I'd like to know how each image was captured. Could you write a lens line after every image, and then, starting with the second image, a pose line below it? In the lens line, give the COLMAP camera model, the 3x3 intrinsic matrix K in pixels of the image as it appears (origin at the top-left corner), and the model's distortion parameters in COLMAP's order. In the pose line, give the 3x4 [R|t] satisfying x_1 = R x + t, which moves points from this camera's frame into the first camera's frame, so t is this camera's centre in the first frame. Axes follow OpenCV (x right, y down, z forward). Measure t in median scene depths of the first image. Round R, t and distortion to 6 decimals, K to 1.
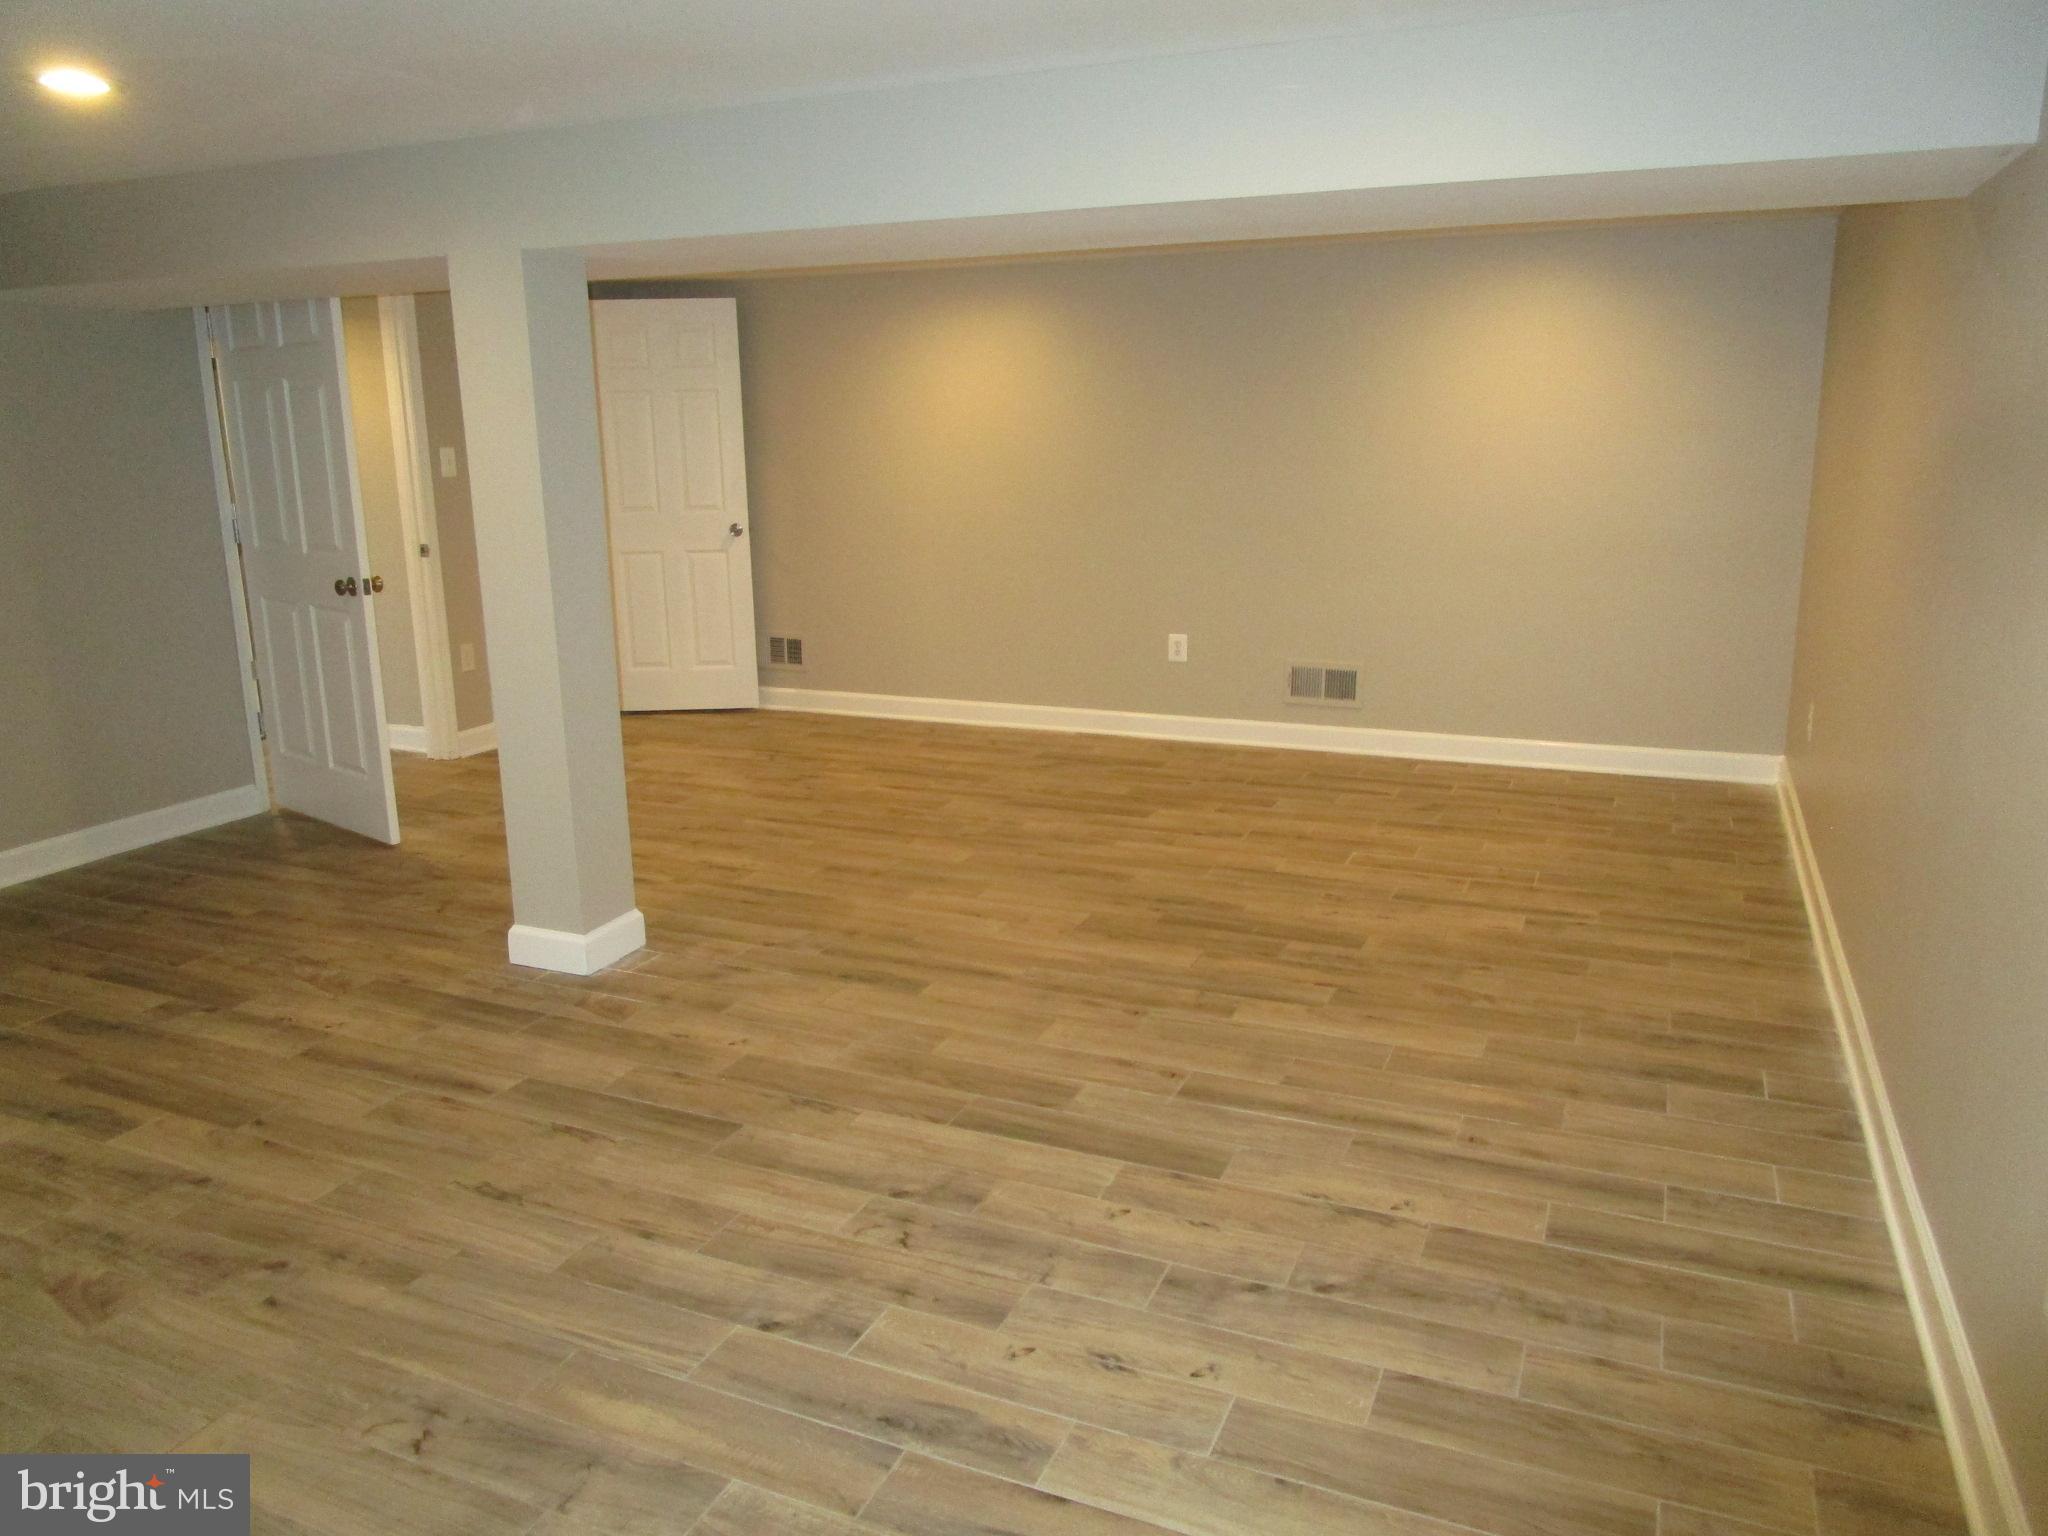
lens RADIAL K [[1454.8, 0, 1027.5], [0, 1454.8, 756.9], [0, 0, 1]] dist [-0.034797, 0.014027]
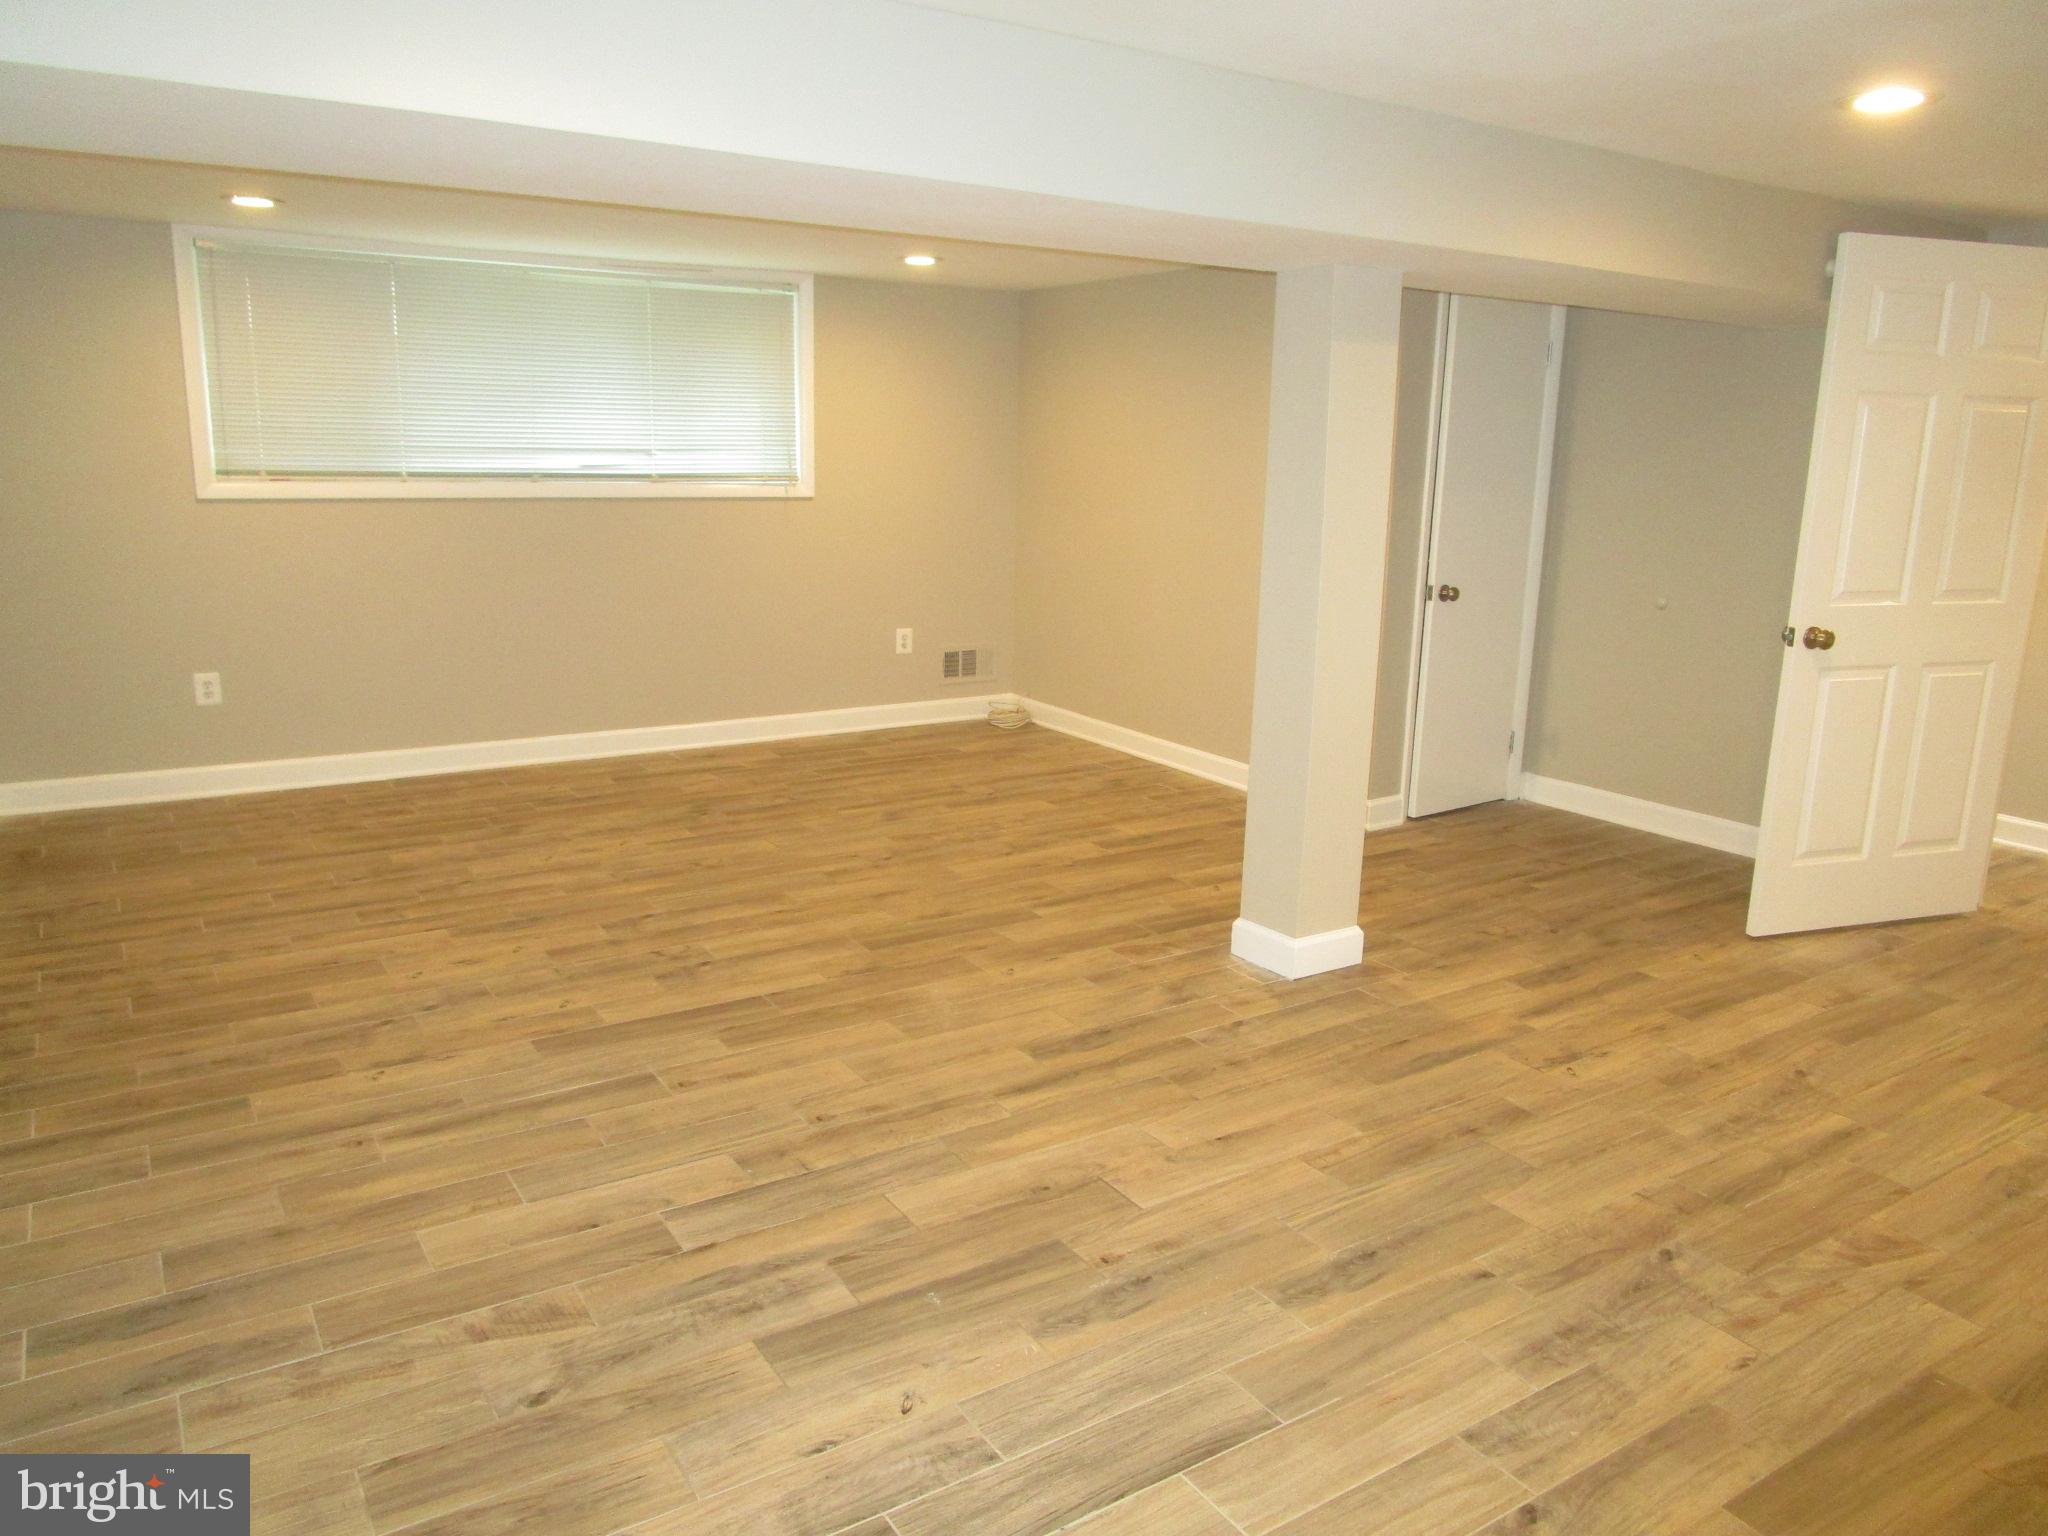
lens RADIAL K [[1454.8, 0, 1029.0], [0, 1454.8, 776.4], [0, 0, 1]] dist [-0.034797, 0.014027]
pose [[-0.547981, 0.191760, -0.814215, 0.785014], [-0.204910, 0.912940, 0.352919, -0.395912], [0.811005, 0.360234, -0.460980, 1.678372]]
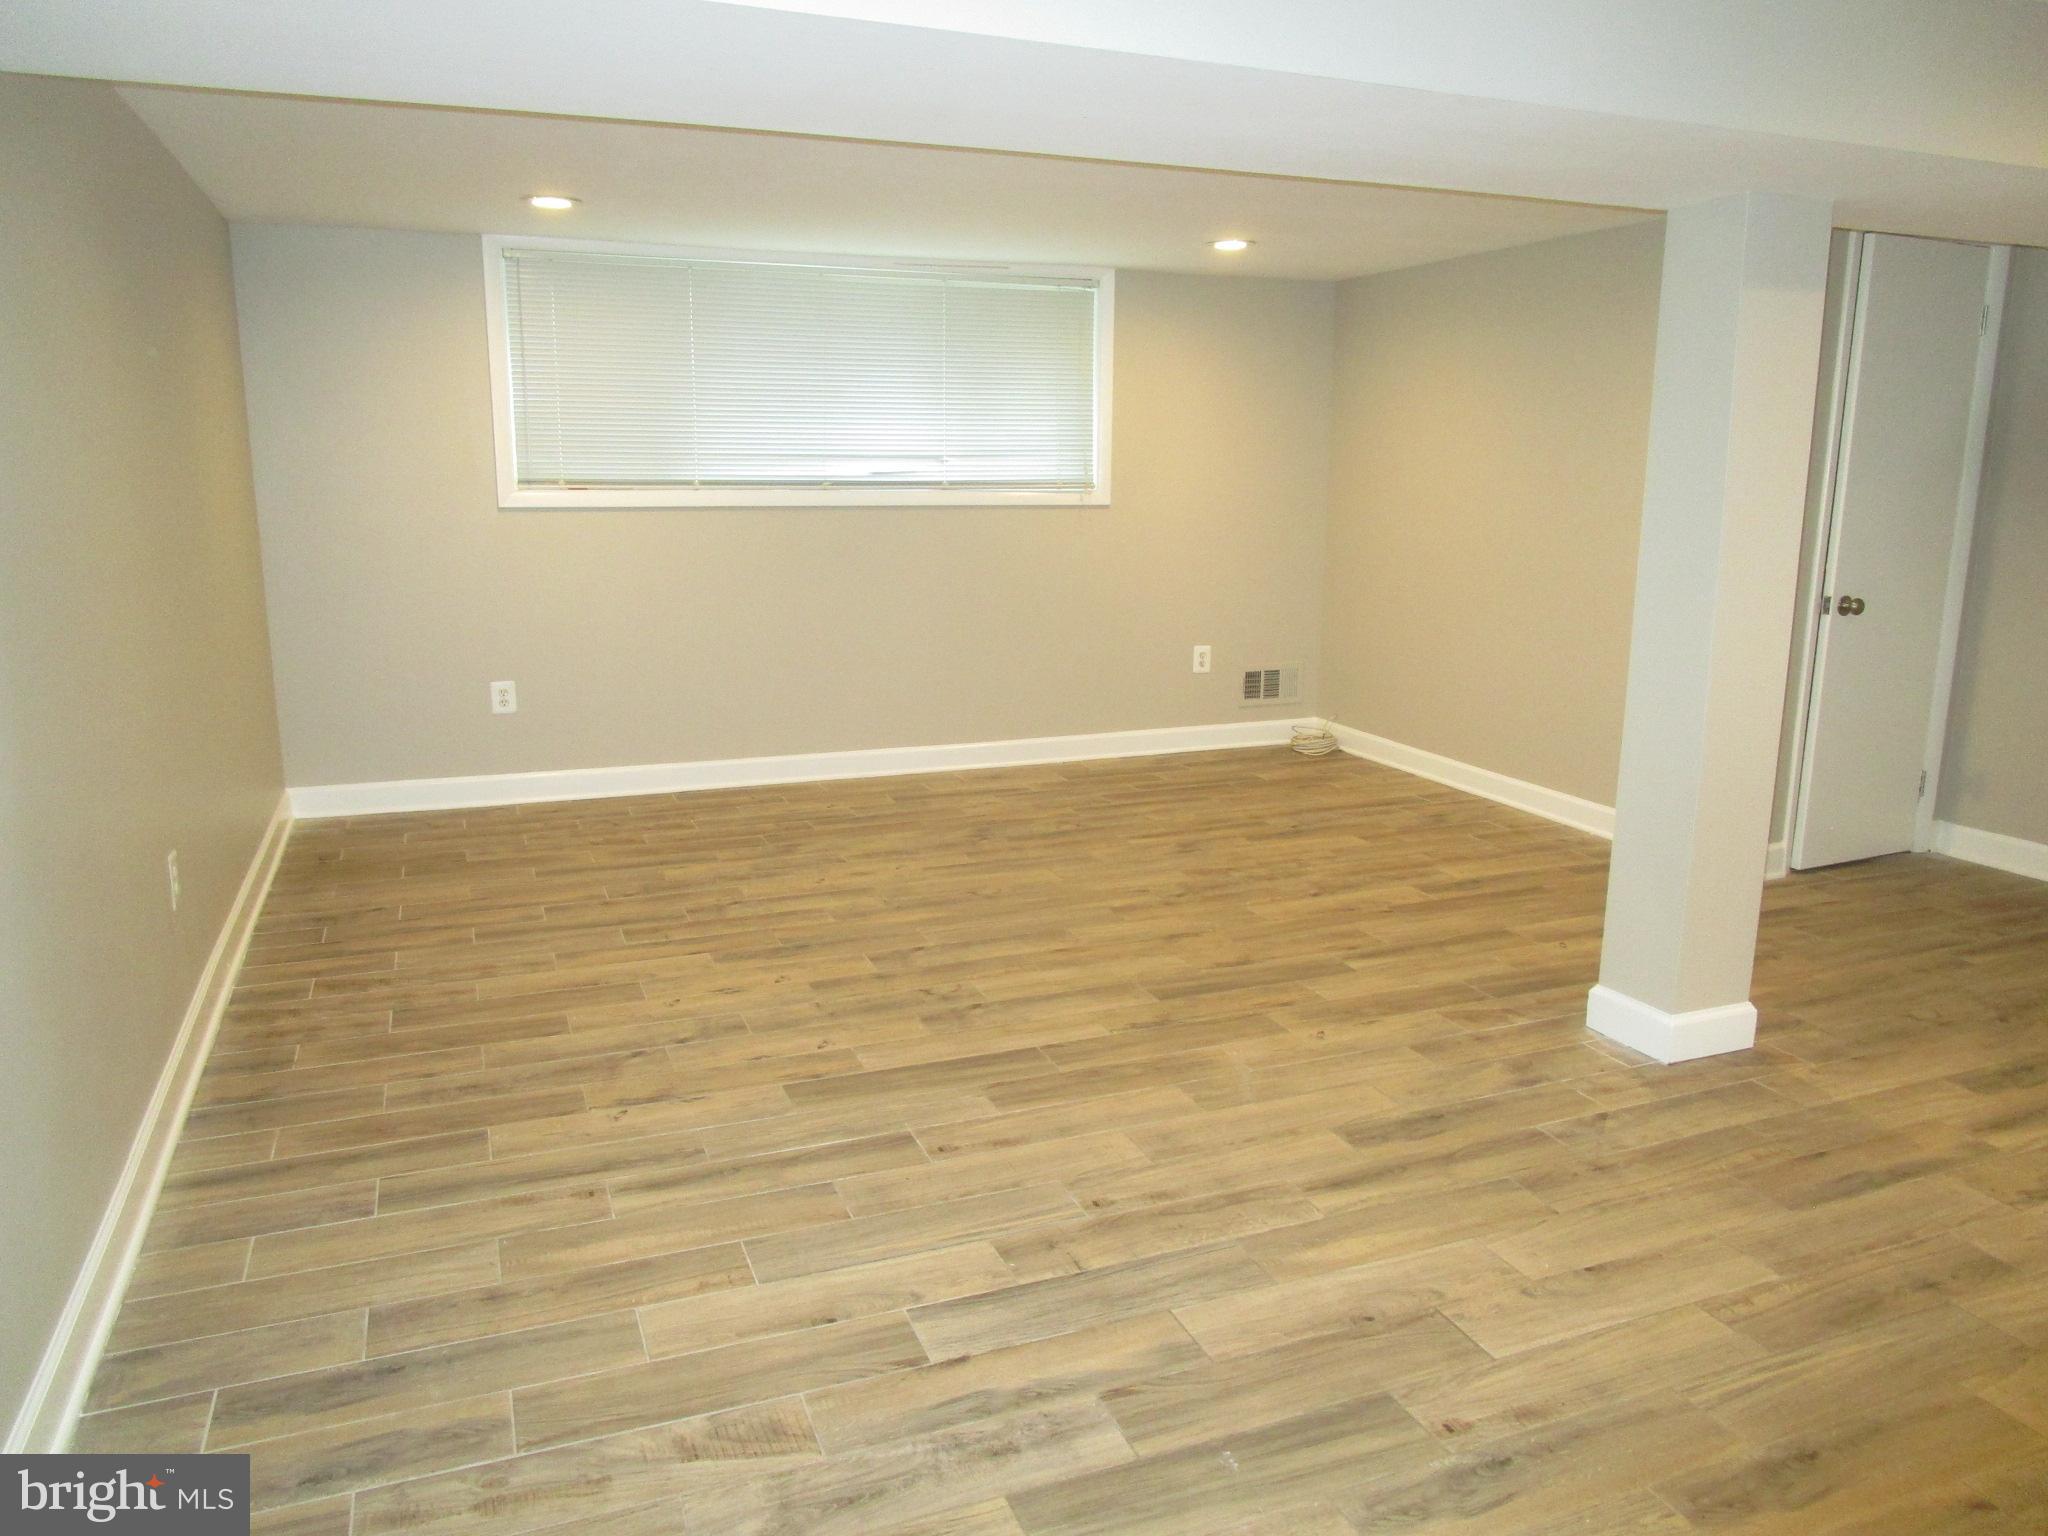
lens RADIAL K [[1454.8, 0, 1026.0], [0, 1454.8, 777.1], [0, 0, 1]] dist [-0.034797, 0.014027]
pose [[-0.703776, 0.161871, -0.691734, 0.672488], [-0.156368, 0.914521, 0.373095, -0.338742], [0.692999, 0.370740, -0.618307, 1.590069]]
